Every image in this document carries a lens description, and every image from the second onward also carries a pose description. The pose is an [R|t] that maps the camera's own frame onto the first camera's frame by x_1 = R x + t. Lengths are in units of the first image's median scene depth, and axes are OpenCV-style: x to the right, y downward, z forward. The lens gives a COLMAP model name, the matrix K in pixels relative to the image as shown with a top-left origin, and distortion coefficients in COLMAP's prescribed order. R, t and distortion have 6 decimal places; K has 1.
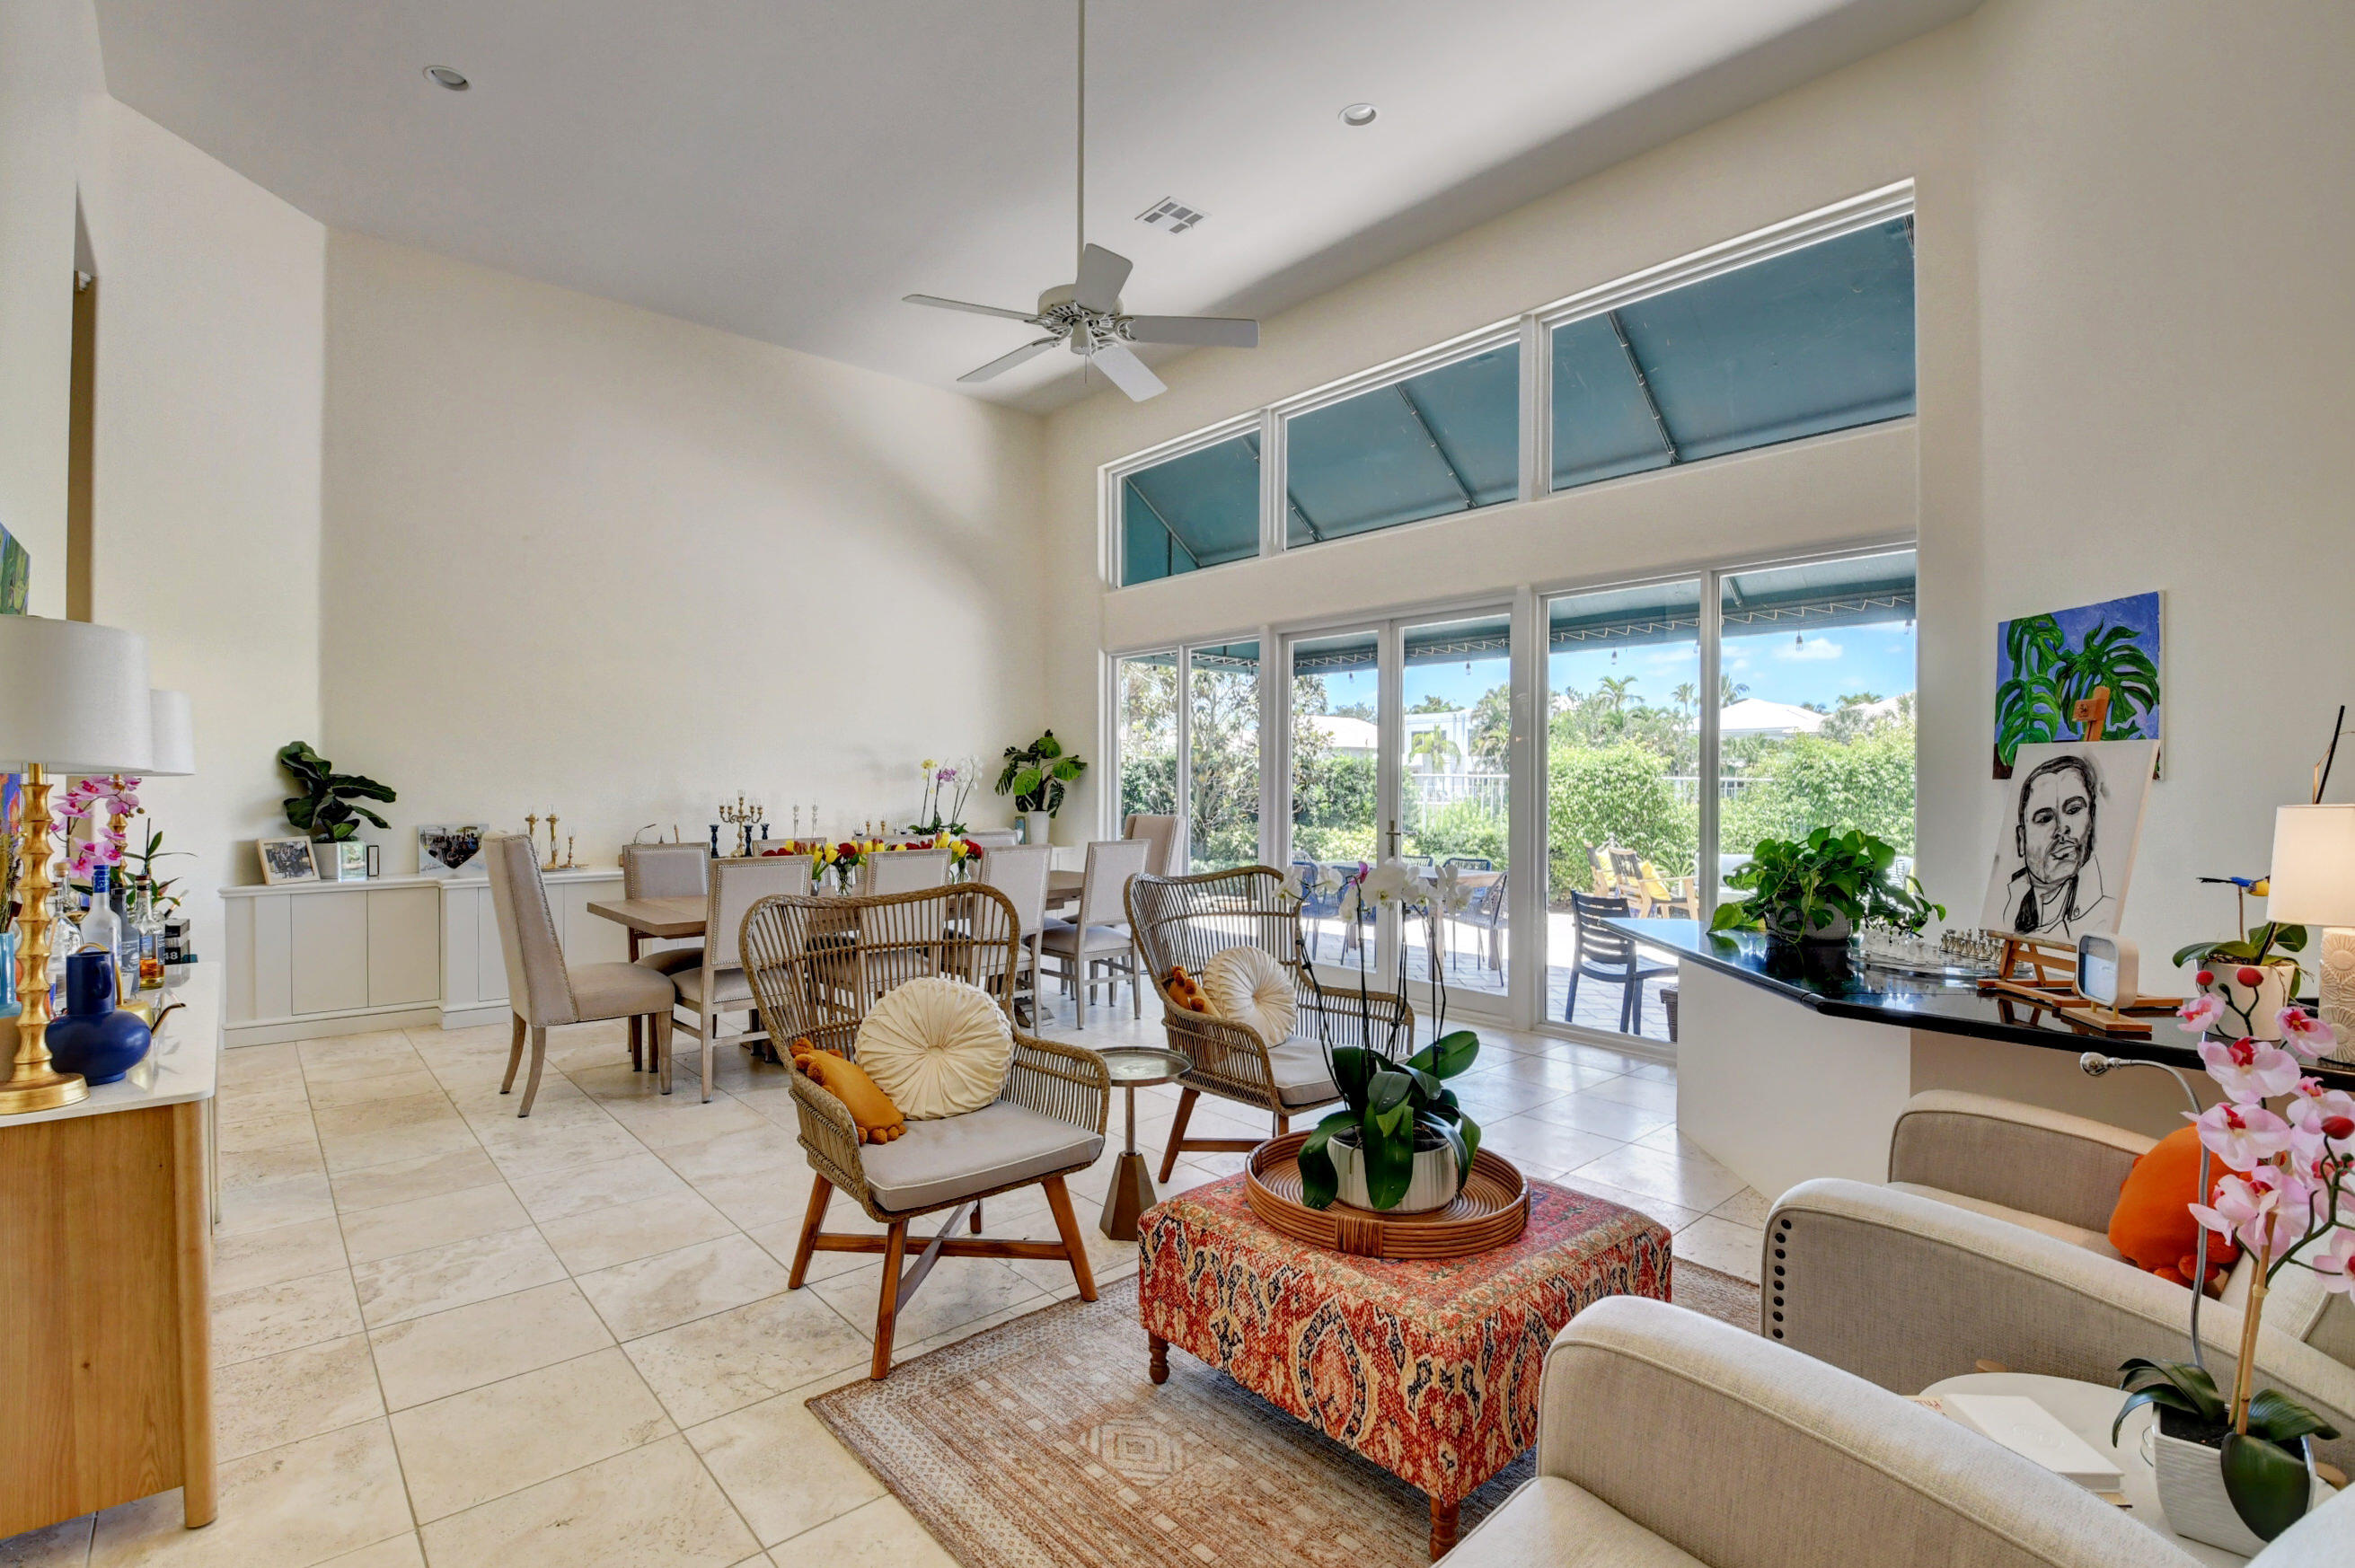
lens RADIAL K [[1064.2, 0, 1191.8], [0, 1064.2, 782.1], [0, 0, 1]] dist [0.030563, -0.045931]
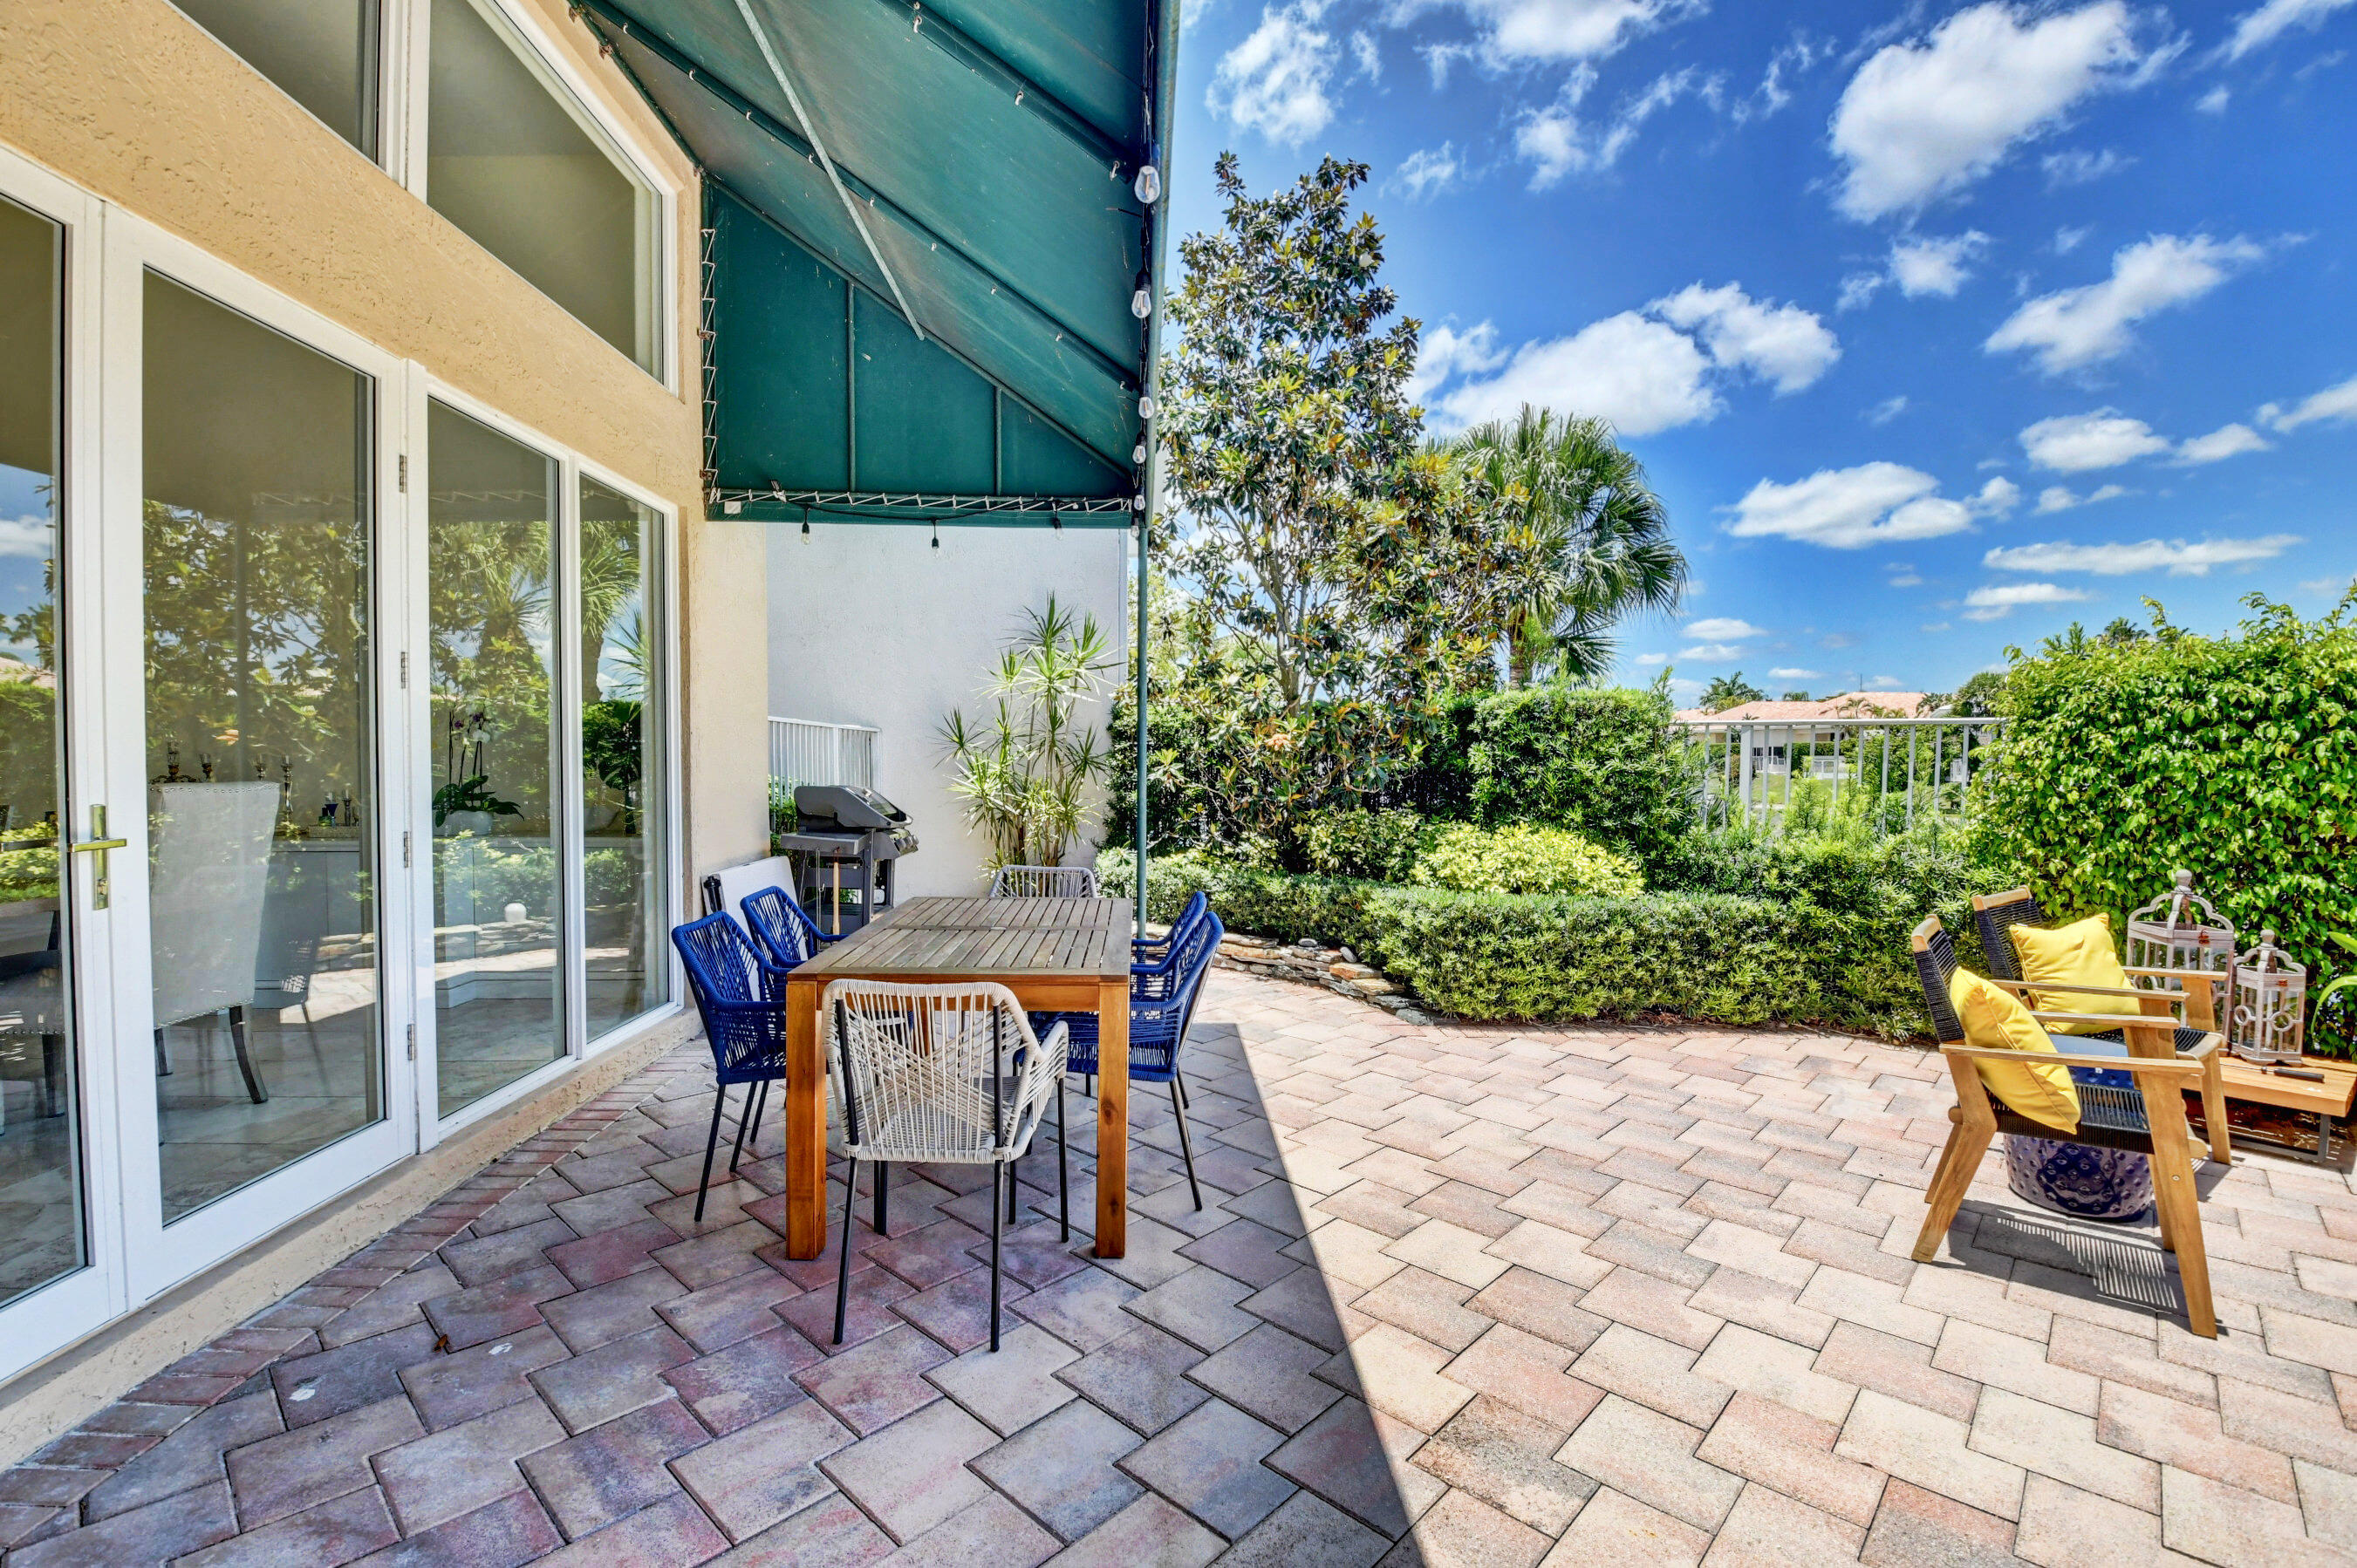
lens RADIAL K [[1033.9, 0, 1170.8], [0, 1033.9, 788.1], [0, 0, 1]] dist [0.002217, -0.018464]
pose [[0.759853, 0.019882, -0.649791, 0.668847], [-0.002330, 0.999609, 0.027861, 0.022264], [0.650091, -0.019656, 0.759602, 0.990629]]
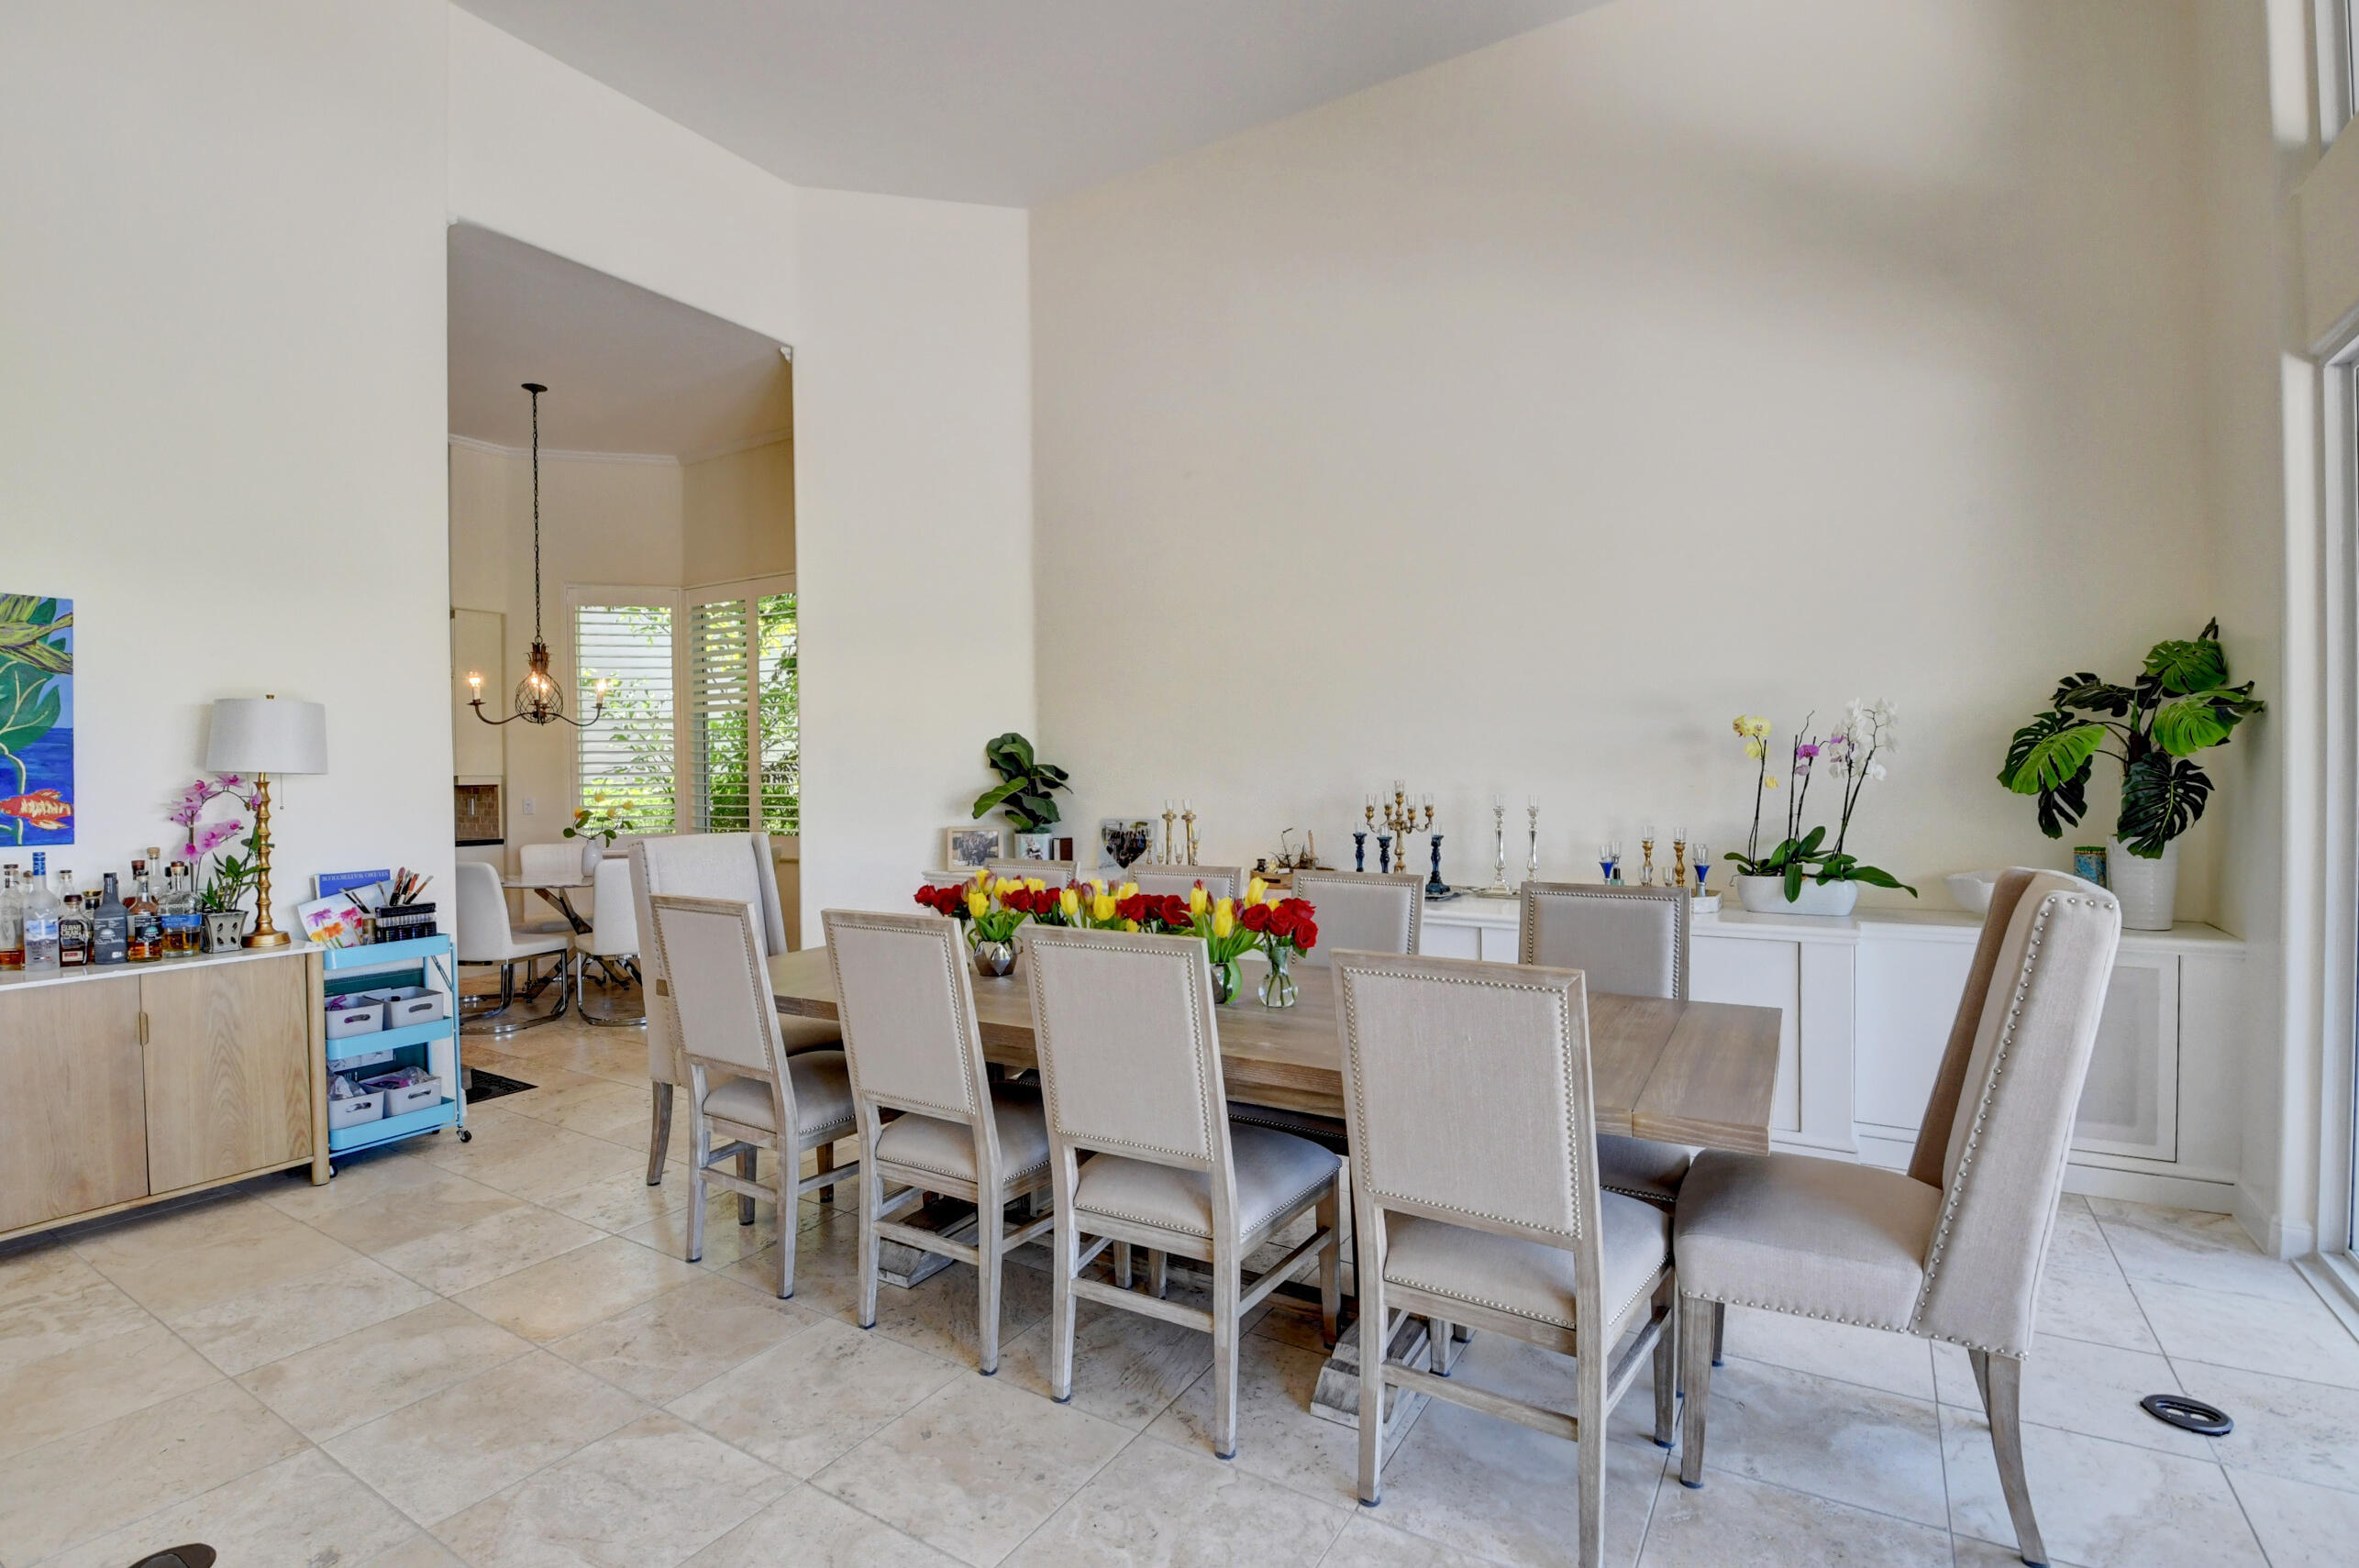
lens RADIAL K [[1104.3, 0, 1165.2], [0, 1104.3, 784.3], [0, 0, 1]] dist [0.014572, -0.024905]
pose [[0.268210, 0.008716, -0.963321, 0.195943], [0.010447, 0.999874, 0.011955, 0.000029], [0.963304, -0.013270, 0.268085, 0.757566]]
